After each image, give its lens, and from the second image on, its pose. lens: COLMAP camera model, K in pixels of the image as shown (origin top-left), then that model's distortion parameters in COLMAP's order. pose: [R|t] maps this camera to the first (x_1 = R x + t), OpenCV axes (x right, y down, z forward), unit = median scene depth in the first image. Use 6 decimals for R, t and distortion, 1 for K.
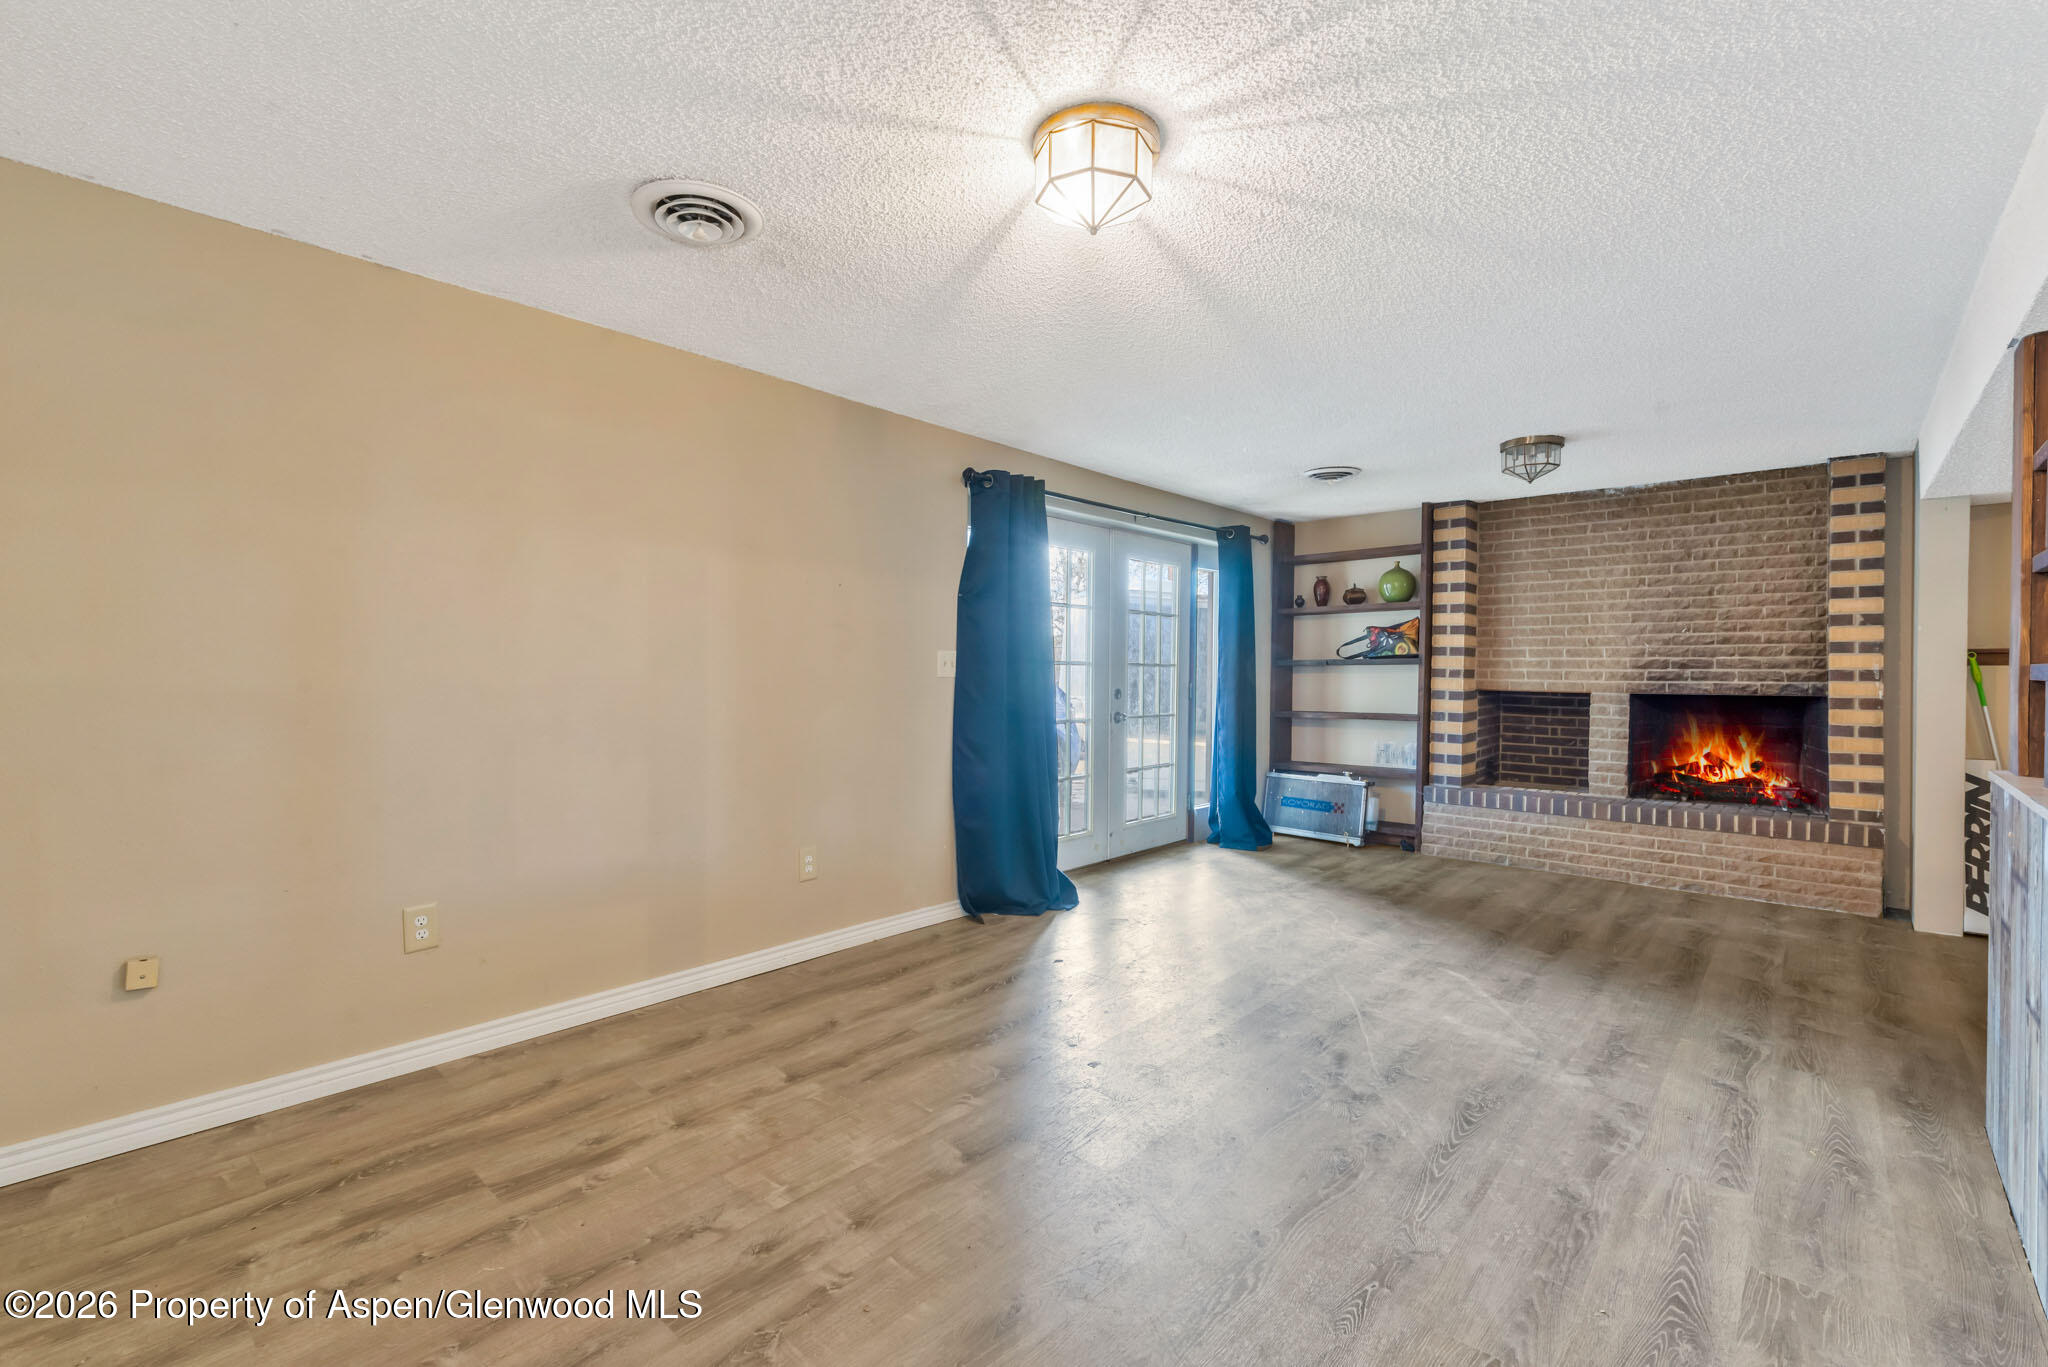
lens RADIAL K [[896.6, 0, 1018.8], [0, 896.6, 682.5], [0, 0, 1]] dist [0.003098, 0.000664]
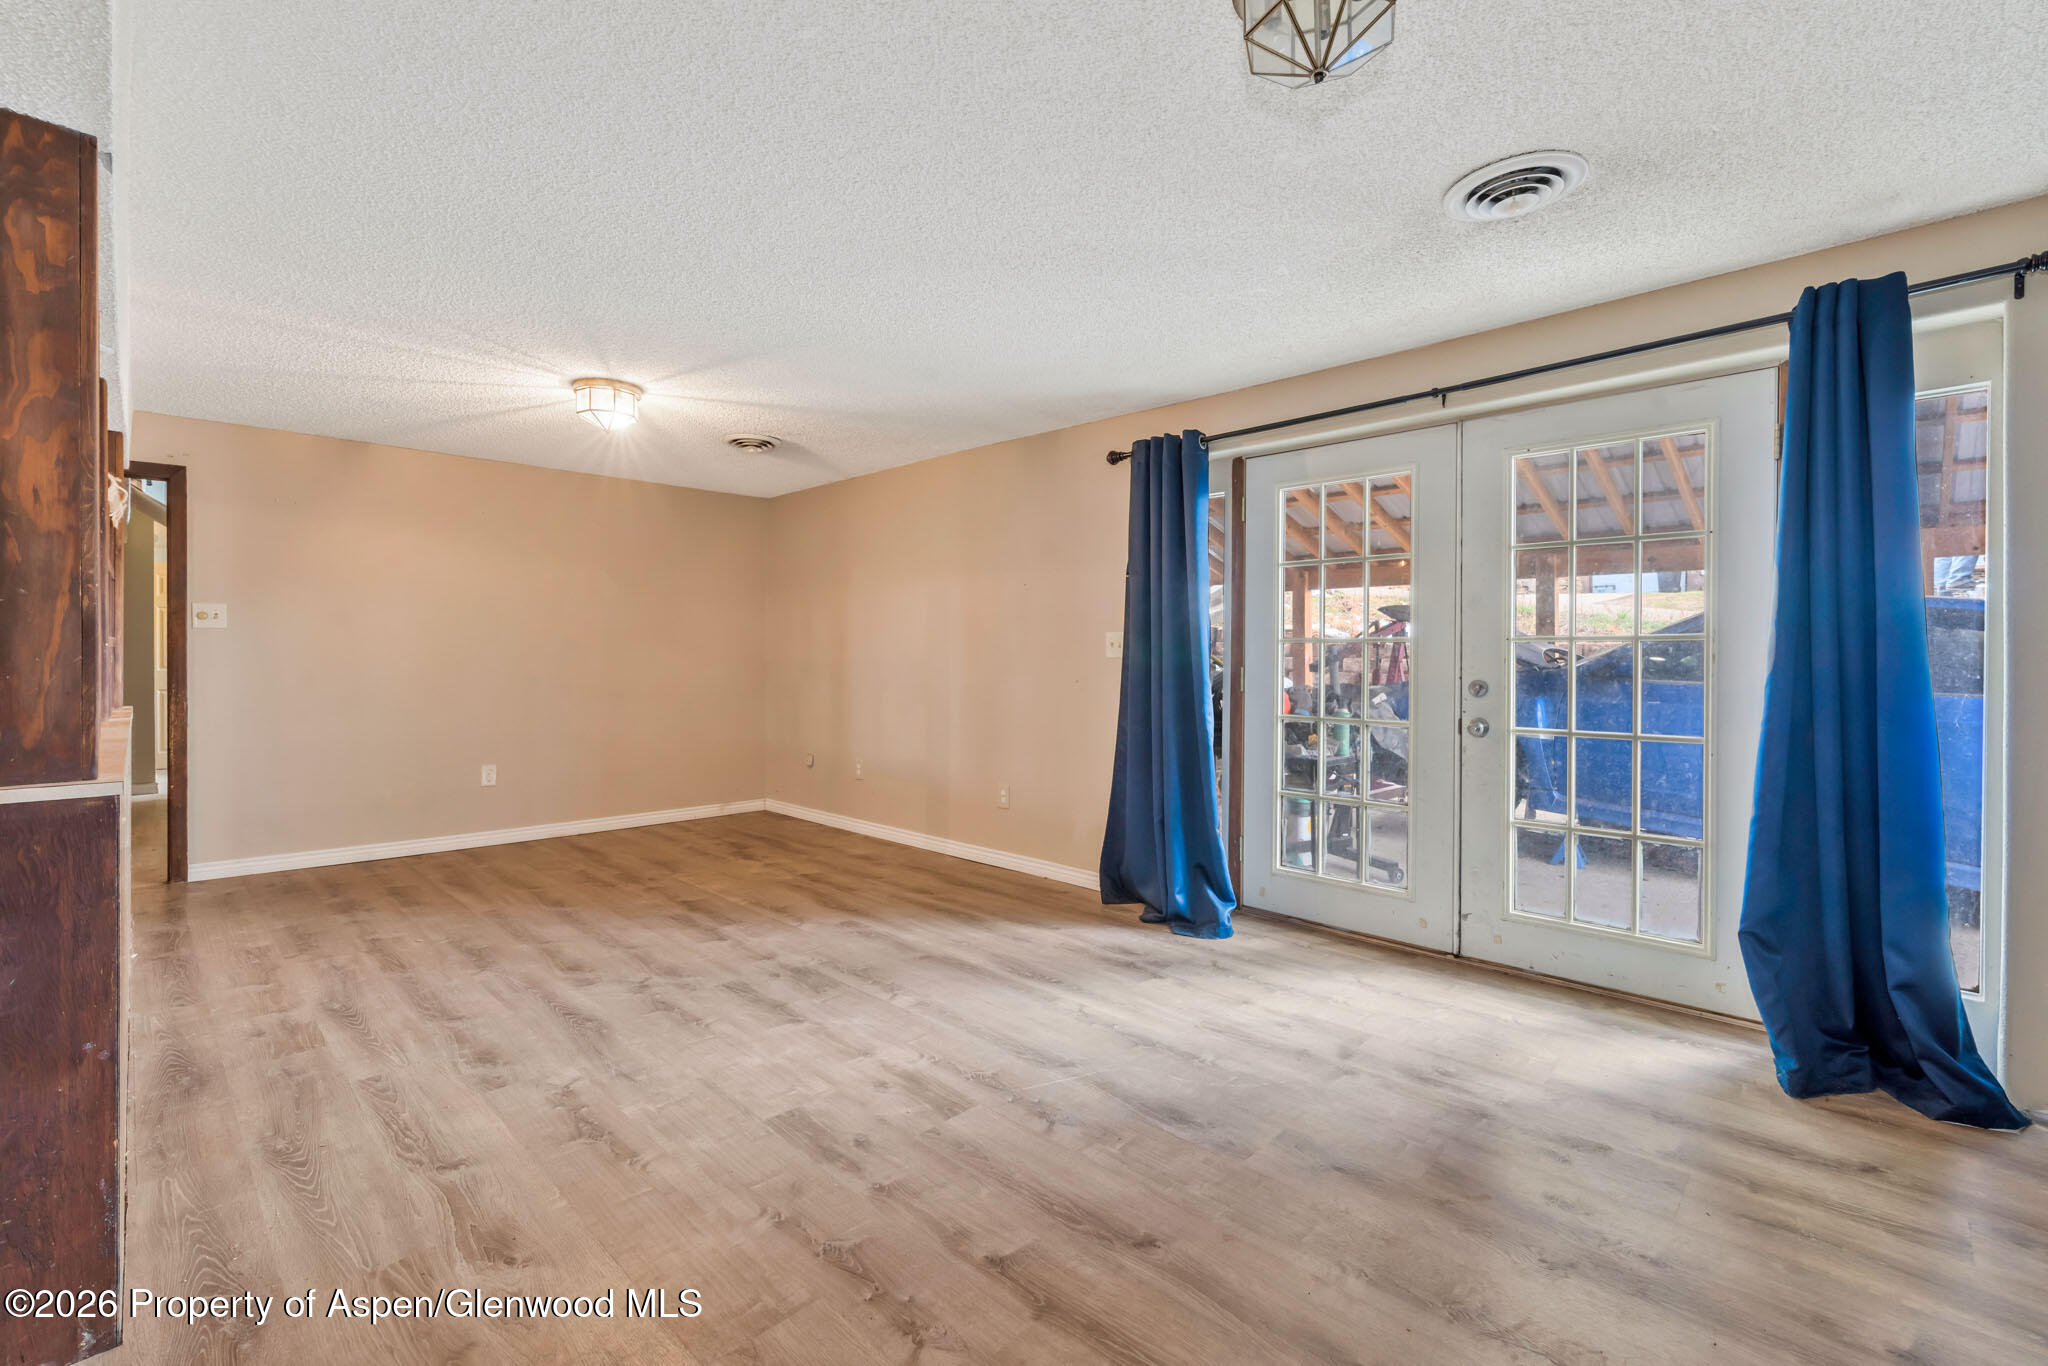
lens RADIAL K [[896.6, 0, 1030.9], [0, 896.6, 661.2], [0, 0, 1]] dist [0.003098, 0.000664]
pose [[-0.045795, -0.000465, -0.998951, 1.675055], [-0.015465, 0.999880, 0.000244, -0.001713], [0.998831, 0.015460, -0.045797, 1.659386]]
